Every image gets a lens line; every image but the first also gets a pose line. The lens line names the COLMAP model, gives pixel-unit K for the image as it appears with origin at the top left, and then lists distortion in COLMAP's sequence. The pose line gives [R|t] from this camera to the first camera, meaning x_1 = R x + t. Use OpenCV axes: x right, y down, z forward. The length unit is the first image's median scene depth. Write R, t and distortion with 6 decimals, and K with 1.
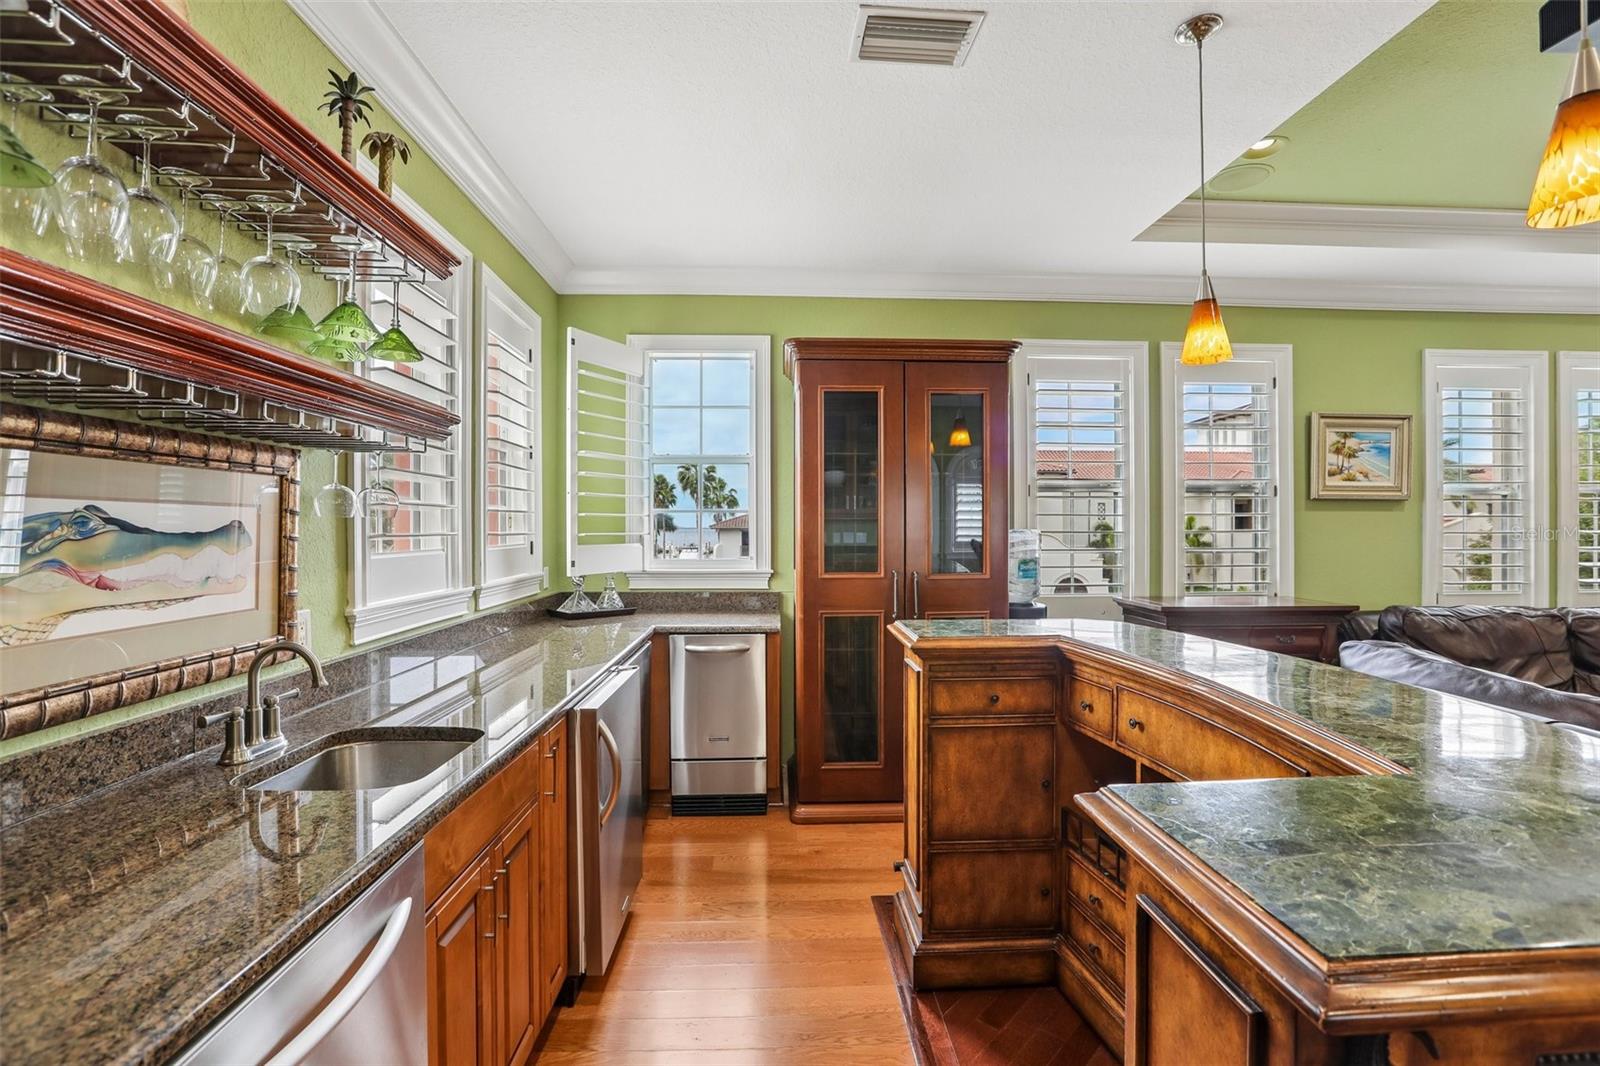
lens RADIAL K [[729.0, 0, 800.1], [0, 729.0, 526.0], [0, 0, 1]] dist [-0.037162, 0.009334]
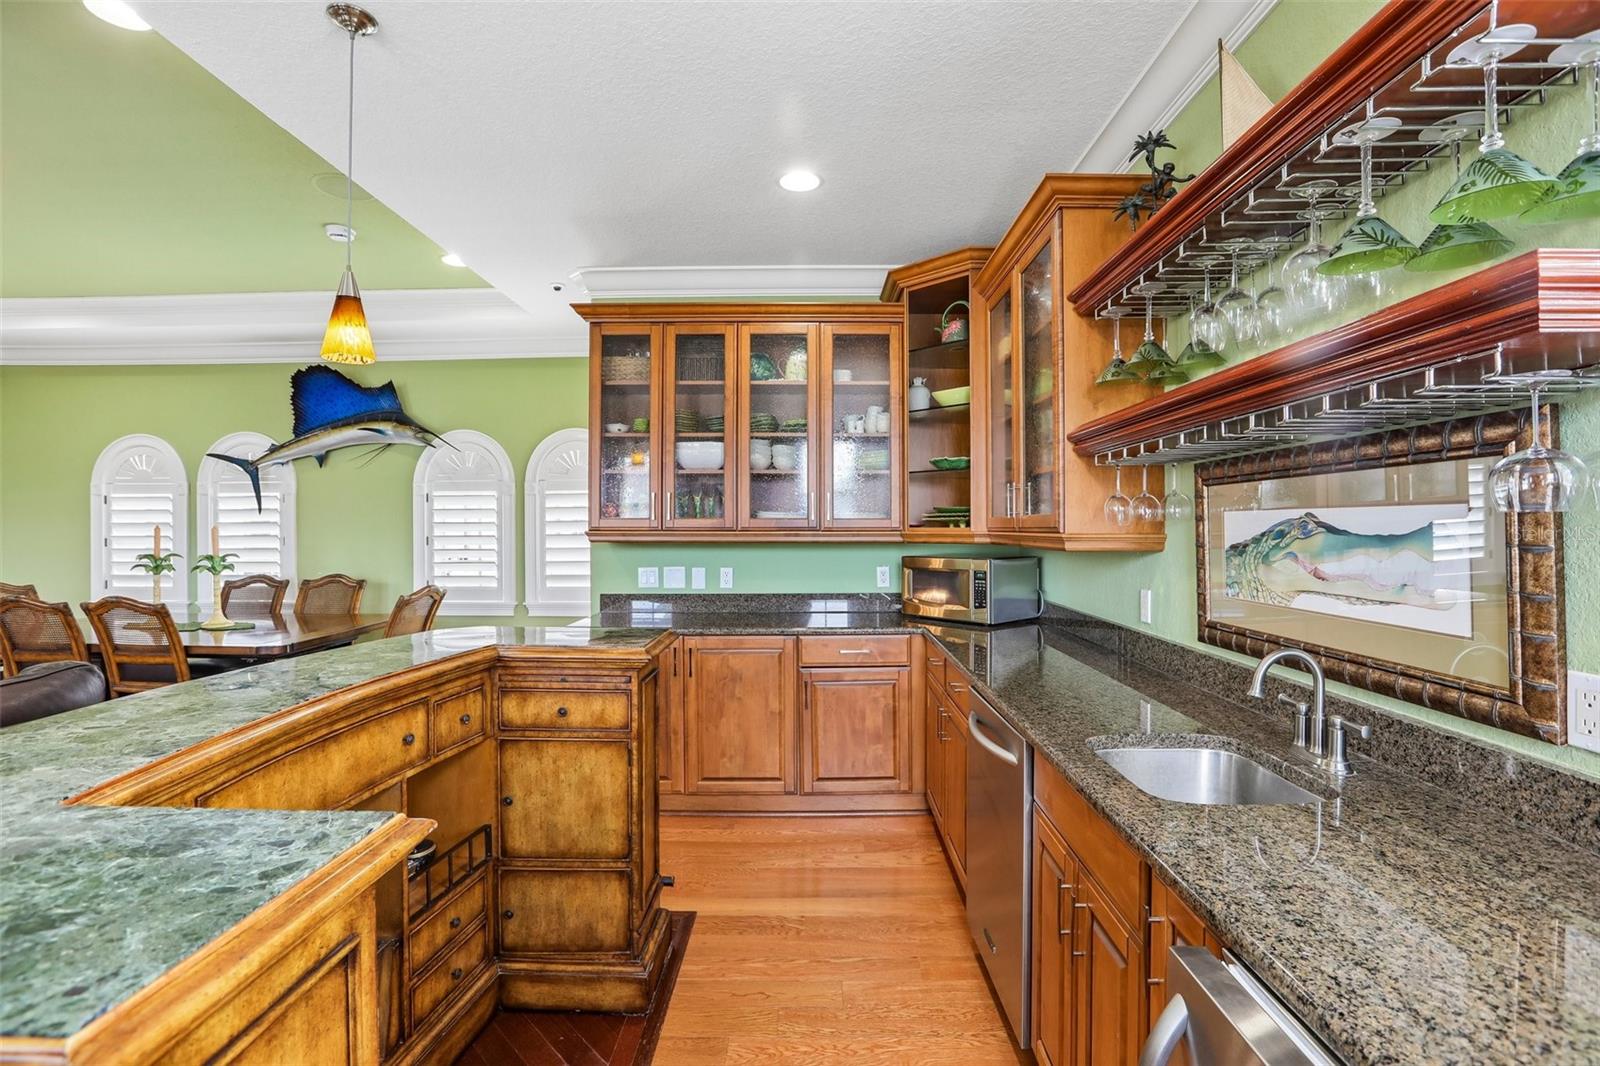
lens RADIAL K [[729.0, 0, 806.4], [0, 729.0, 523.5], [0, 0, 1]] dist [-0.037162, 0.009334]
pose [[-0.998611, 0.002379, 0.052637, -0.041747], [0.002055, 0.999979, -0.006209, -0.000700], [-0.052651, -0.006093, -0.998594, 0.698458]]
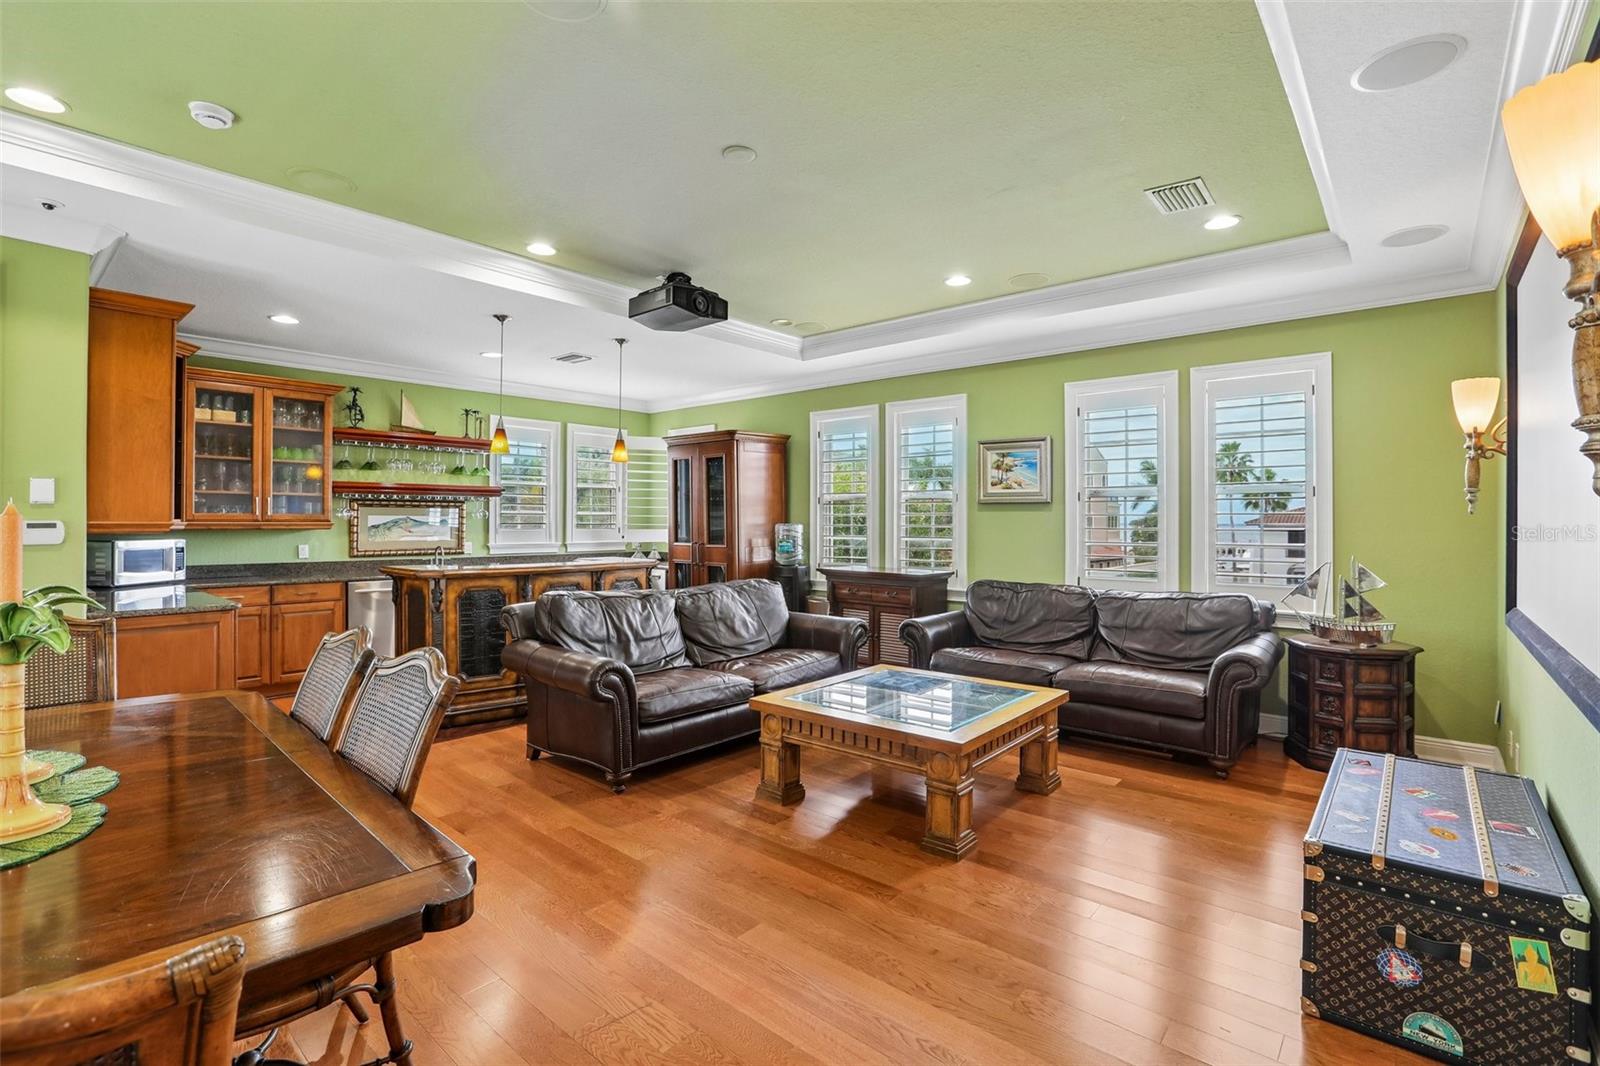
lens RADIAL K [[729.0, 0, 794.6], [0, 729.0, 521.5], [0, 0, 1]] dist [-0.037162, 0.009334]
pose [[0.726954, 0.002356, -0.686682, 1.422471], [-0.002857, 0.999996, 0.000407, -0.001284], [0.686680, 0.001666, 0.726958, -0.271628]]
